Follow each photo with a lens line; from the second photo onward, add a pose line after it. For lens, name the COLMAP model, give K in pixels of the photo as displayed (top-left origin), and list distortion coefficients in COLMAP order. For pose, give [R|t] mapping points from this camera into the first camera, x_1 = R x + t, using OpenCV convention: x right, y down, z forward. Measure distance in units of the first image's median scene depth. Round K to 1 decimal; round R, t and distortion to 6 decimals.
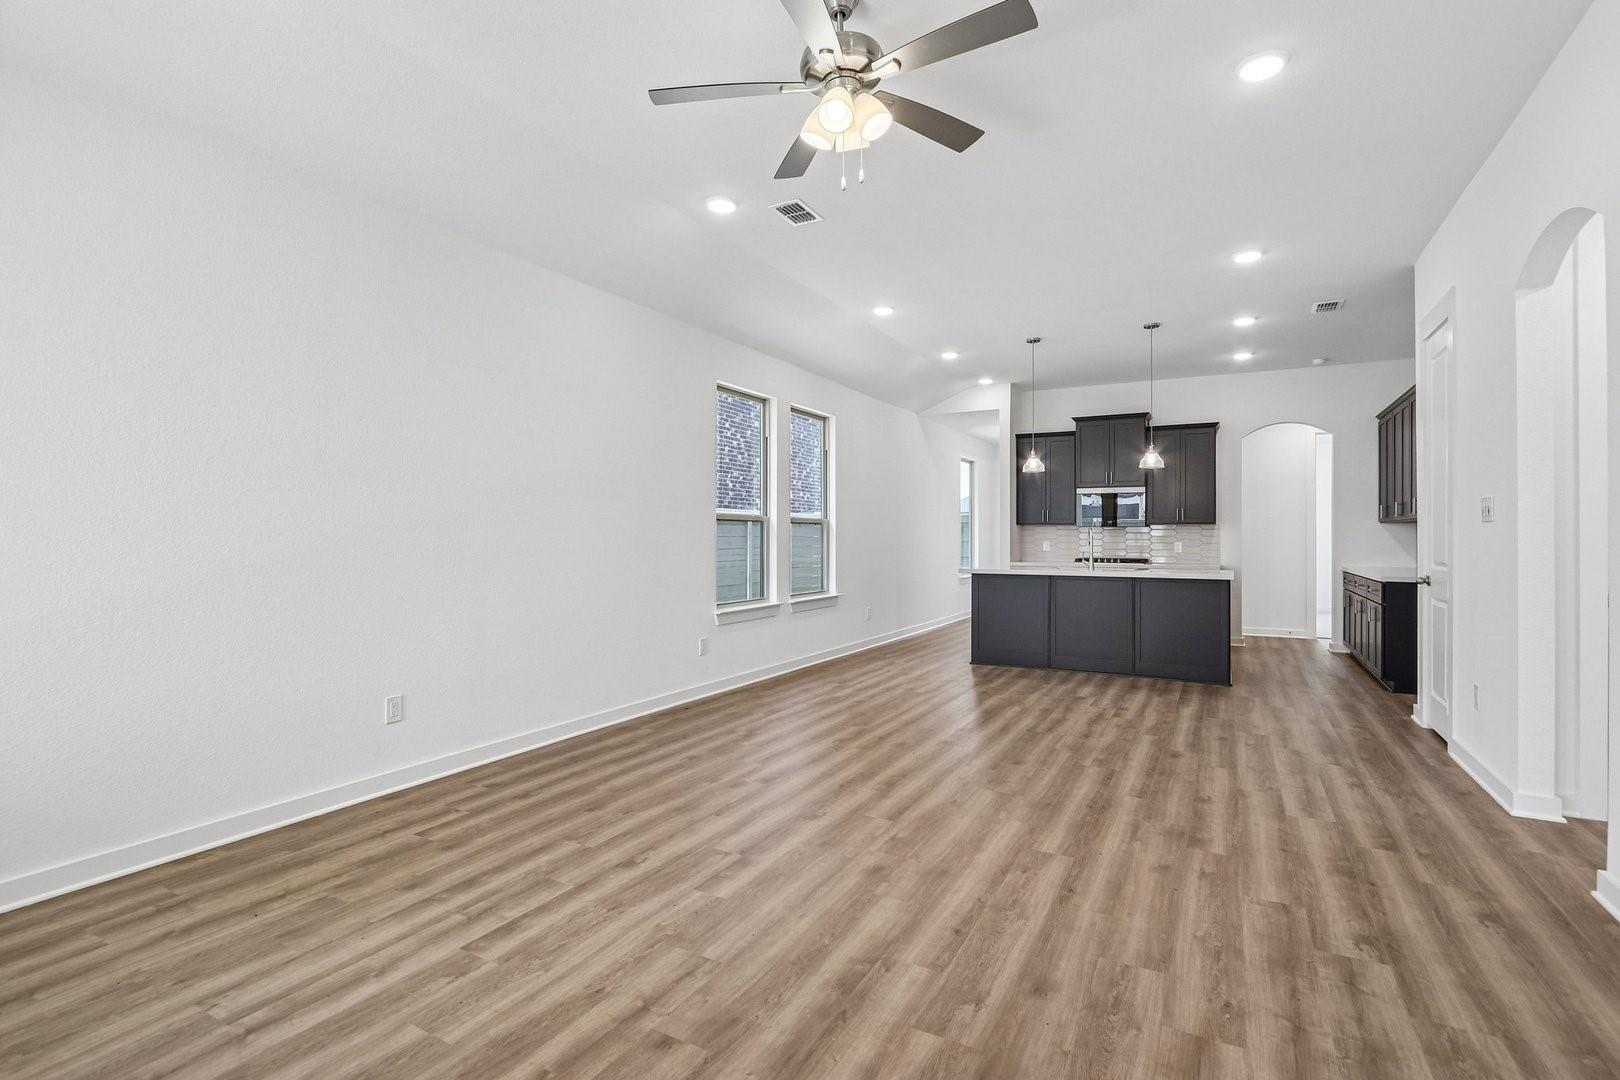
lens RADIAL K [[746.6, 0, 815.5], [0, 746.6, 540.3], [0, 0, 1]] dist [-0.013525, 0.001838]
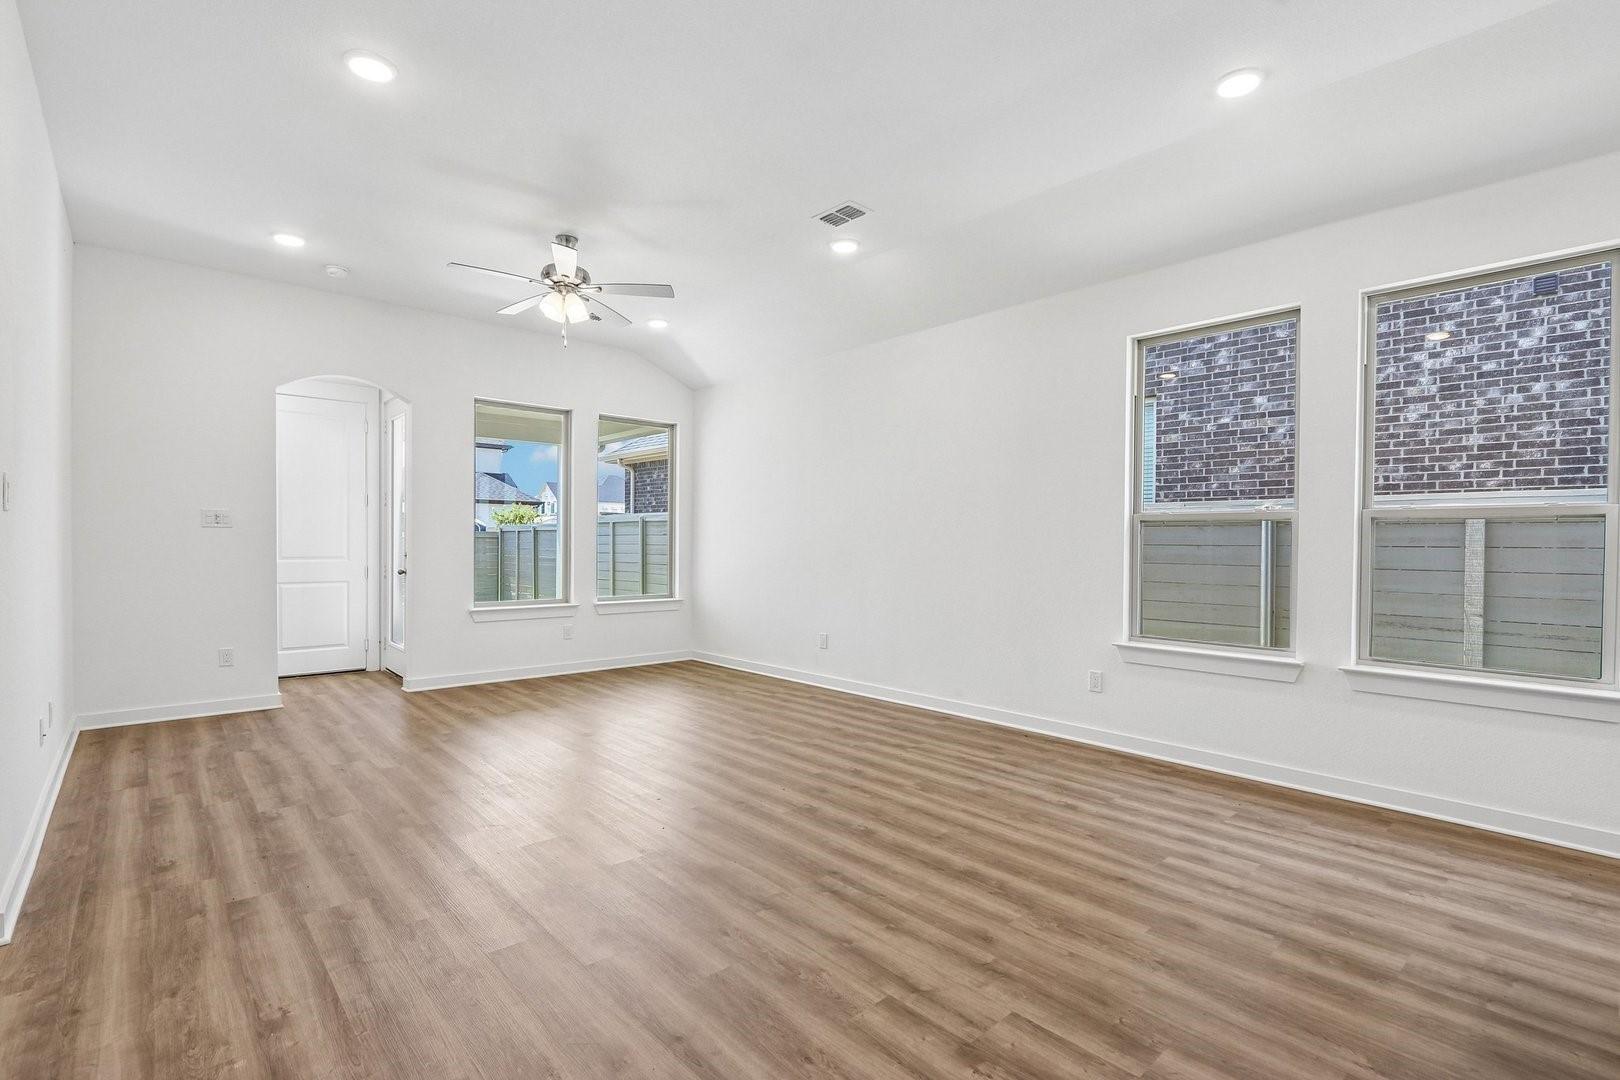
lens RADIAL K [[746.6, 0, 814.0], [0, 746.6, 550.8], [0, 0, 1]] dist [-0.013525, 0.001838]
pose [[-0.321300, 0.006688, -0.946954, 1.106994], [-0.011652, 0.999871, 0.011015, -0.004344], [0.946906, 0.014573, -0.321181, 1.535212]]
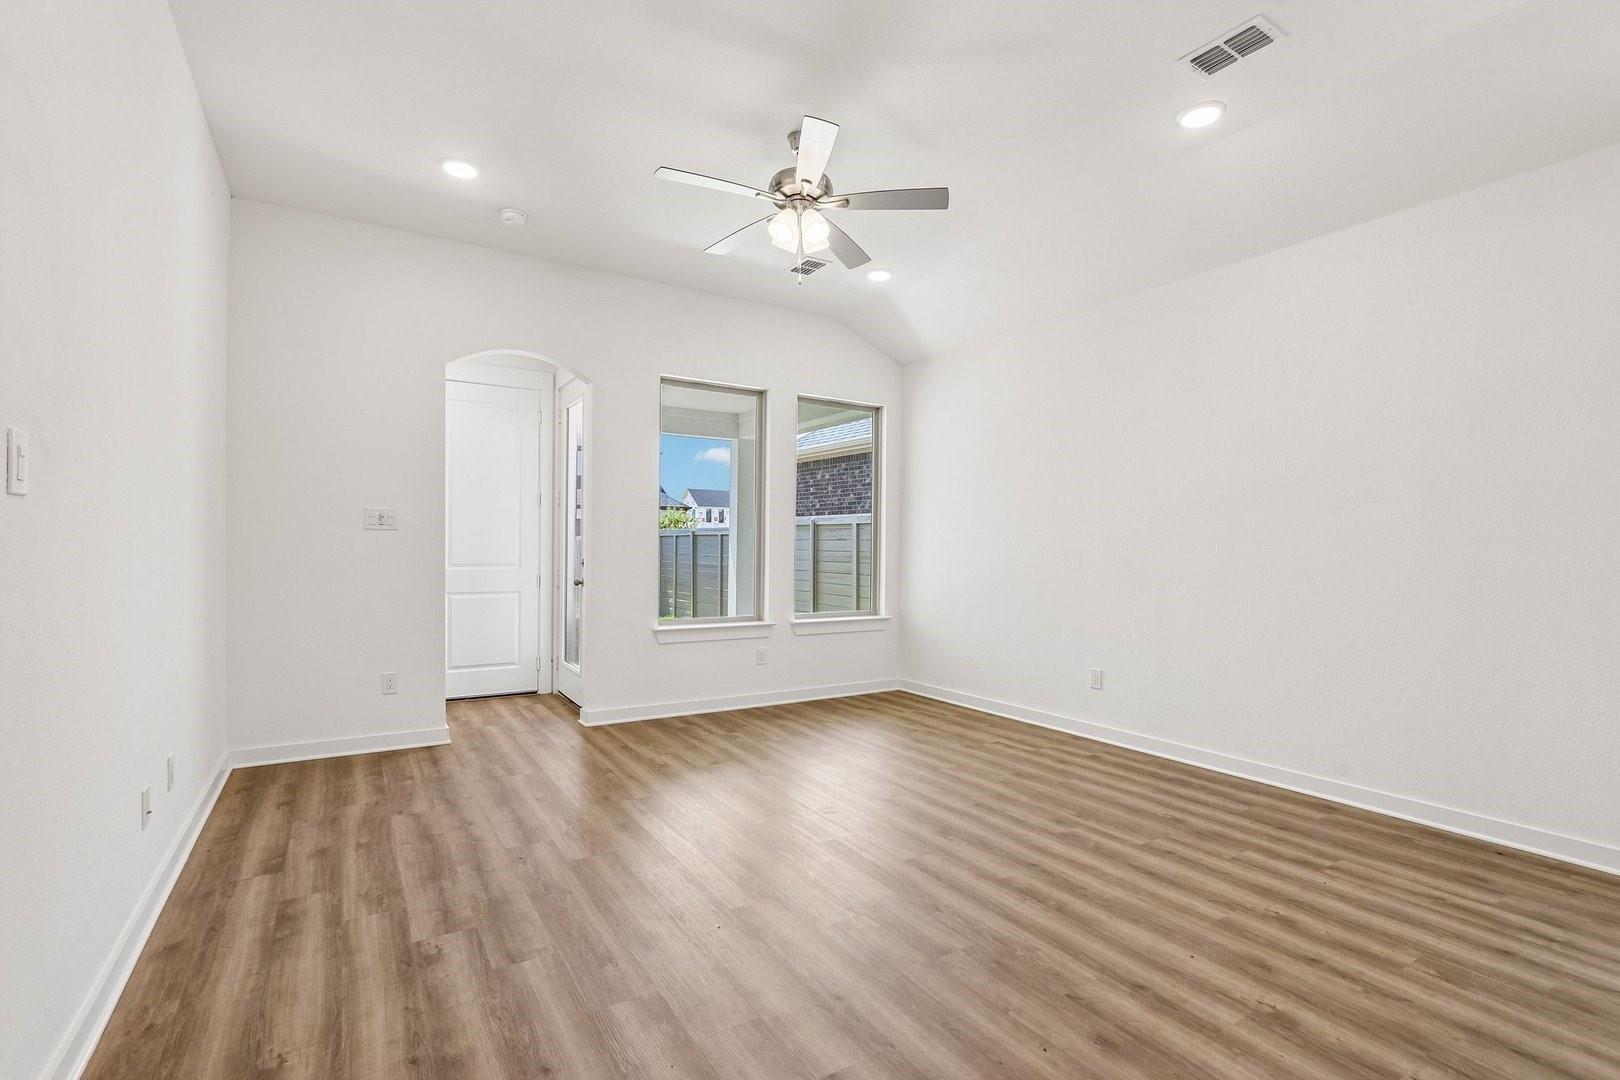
lens RADIAL K [[746.6, 0, 812.6], [0, 746.6, 550.7], [0, 0, 1]] dist [-0.013525, 0.001838]
pose [[-0.480922, -0.001759, -0.876762, 0.849123], [-0.014512, 0.999877, 0.005955, -0.003415], [0.876643, 0.015587, -0.480888, 1.186885]]
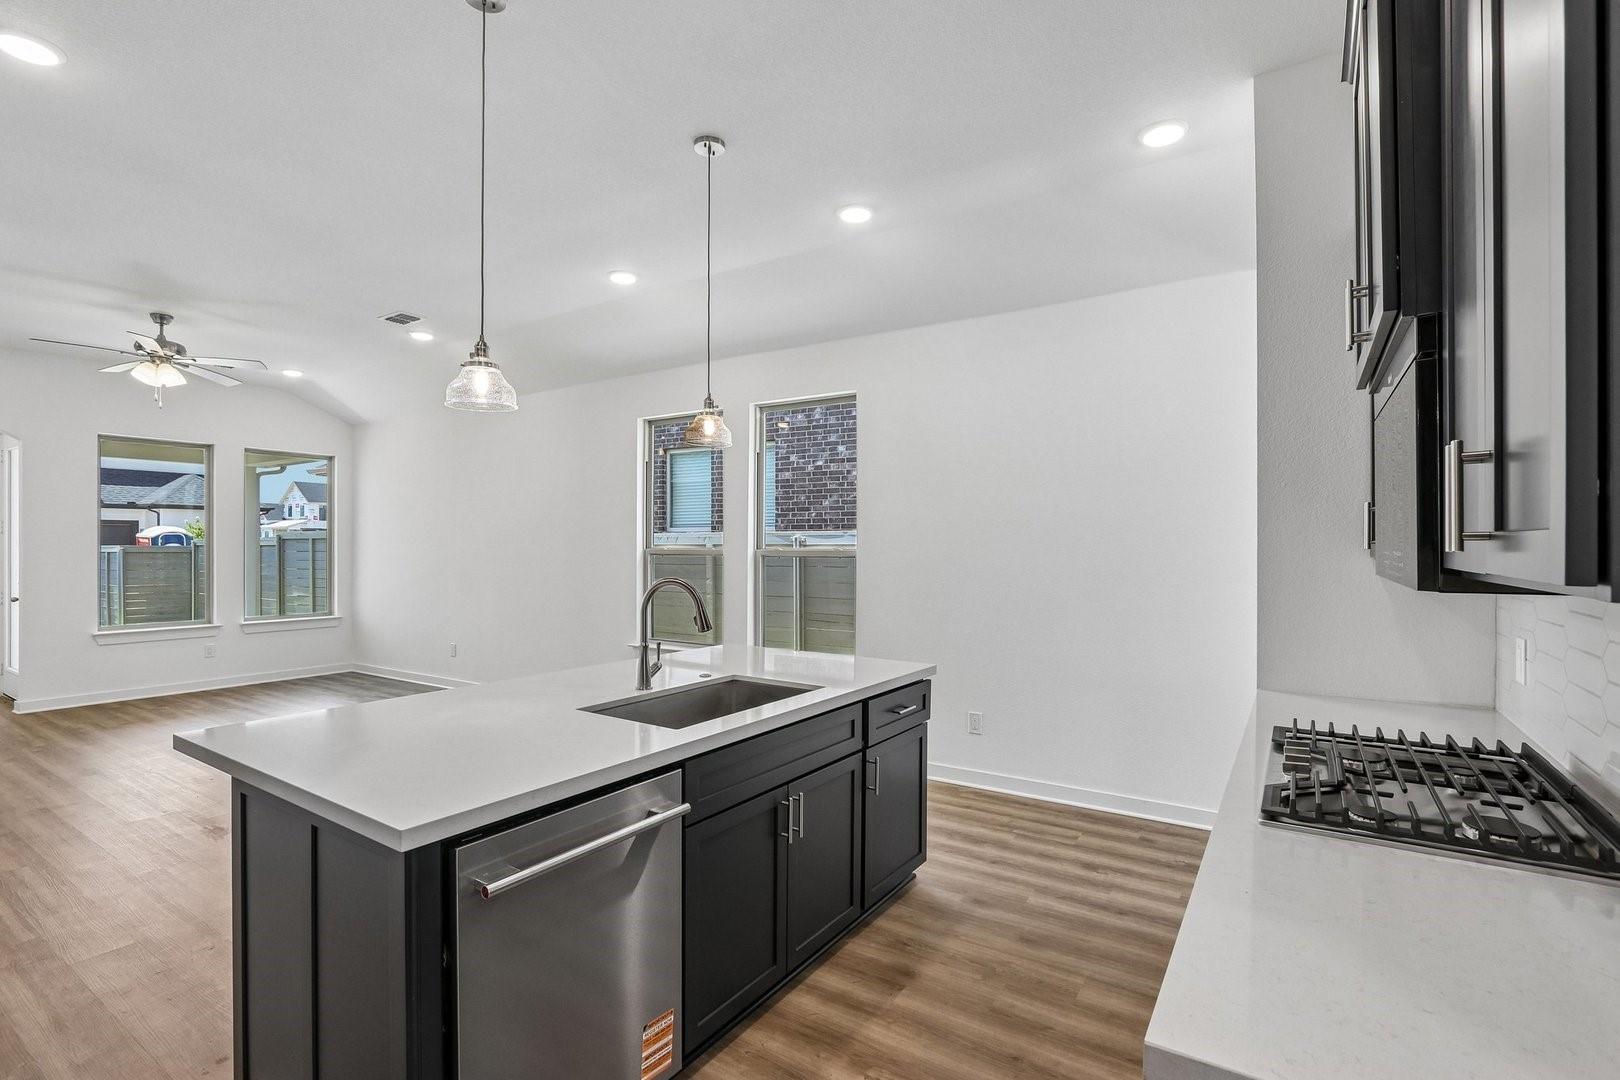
lens RADIAL K [[746.6, 0, 803.3], [0, 746.6, 543.1], [0, 0, 1]] dist [-0.013525, 0.001838]
pose [[-0.086031, -0.003561, -0.996286, 1.398338], [-0.006988, 0.999971, -0.002971, -0.070313], [0.996268, 0.006707, -0.086053, 2.131798]]
